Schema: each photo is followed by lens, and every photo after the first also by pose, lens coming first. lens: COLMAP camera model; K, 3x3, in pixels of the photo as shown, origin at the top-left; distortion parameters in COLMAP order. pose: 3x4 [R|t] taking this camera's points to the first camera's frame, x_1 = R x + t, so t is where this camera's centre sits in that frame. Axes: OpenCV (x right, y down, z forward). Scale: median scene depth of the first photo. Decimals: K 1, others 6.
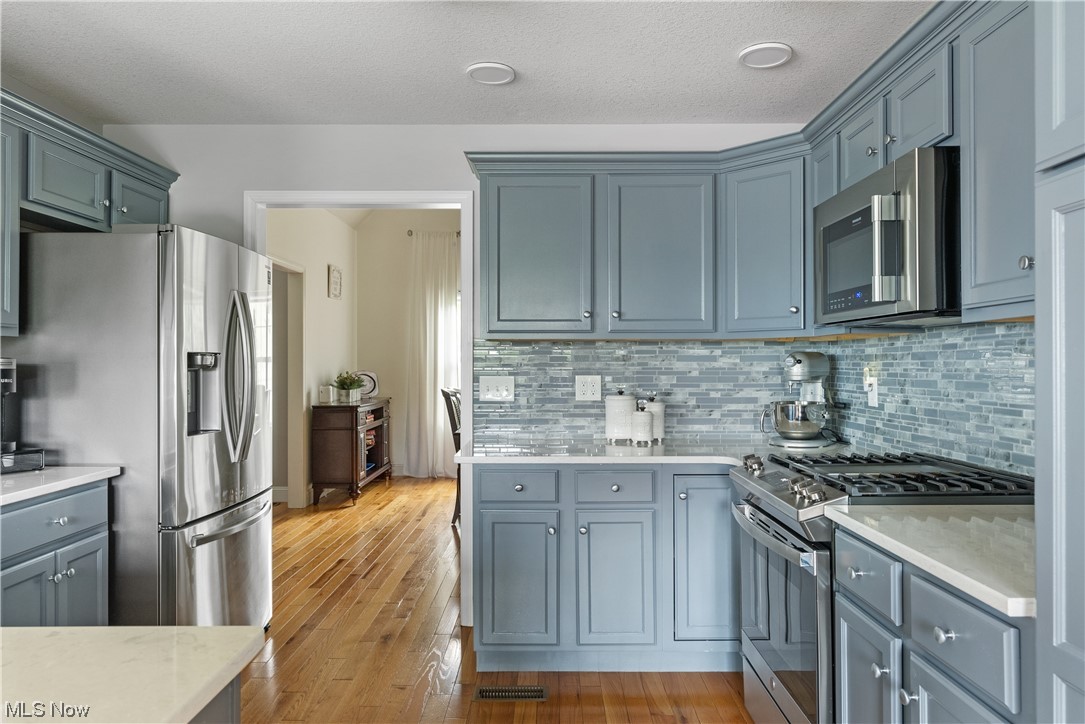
lens RADIAL K [[740.7, 0, 545.8], [0, 740.7, 363.7], [0, 0, 1]] dist [-0.004745, 0.005932]
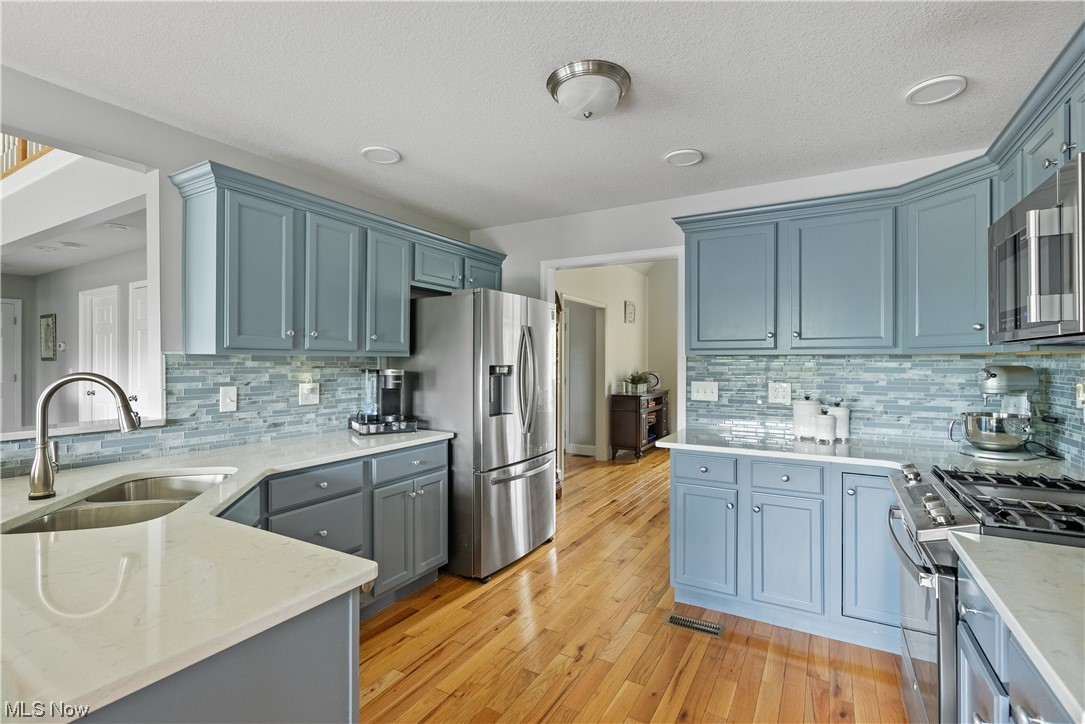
lens RADIAL K [[494.4, 0, 545.1], [0, 494.4, 362.9], [0, 0, 1]] dist [-0.013973, 0.005823]
pose [[0.870050, 0.004020, -0.492947, 0.133959], [-0.003621, 0.999992, 0.001765, -0.019662], [0.492950, 0.000249, 0.870057, 0.091265]]
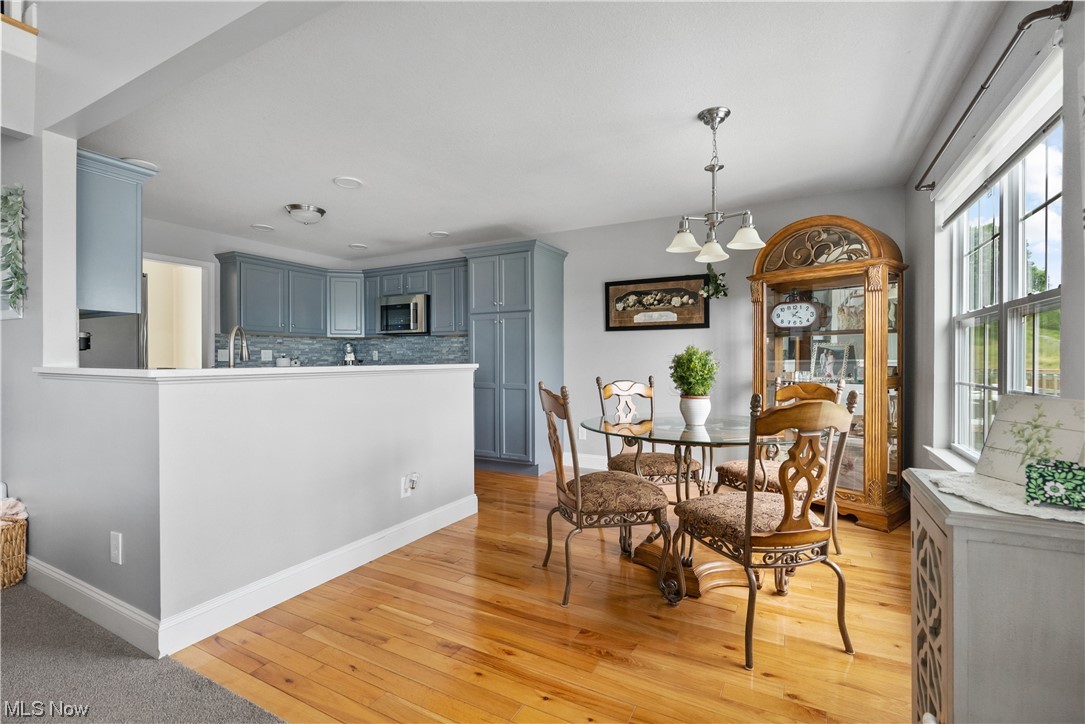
lens RADIAL K [[494.4, 0, 544.3], [0, 494.4, 360.6], [0, 0, 1]] dist [-0.013973, 0.005823]
pose [[0.470688, -0.003784, 0.882292, -0.995920], [0.000037, 0.999991, 0.004269, 0.047246], [-0.882300, -0.001976, 0.470683, -0.565787]]
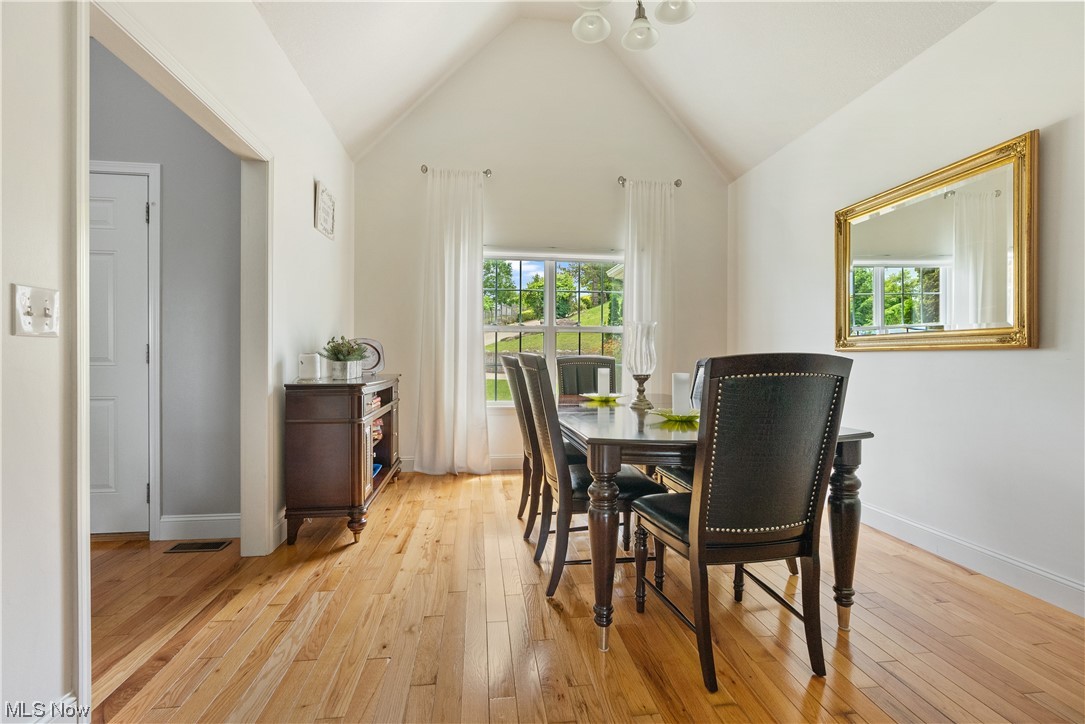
lens RADIAL K [[494.4, 0, 548.8], [0, 494.4, 358.9], [0, 0, 1]] dist [-0.013973, 0.005823]
pose [[0.989115, 0.001486, 0.147138, -0.314877], [-0.001309, 0.999998, -0.001301, 0.070780], [-0.147140, 0.001095, 0.989115, 1.113514]]
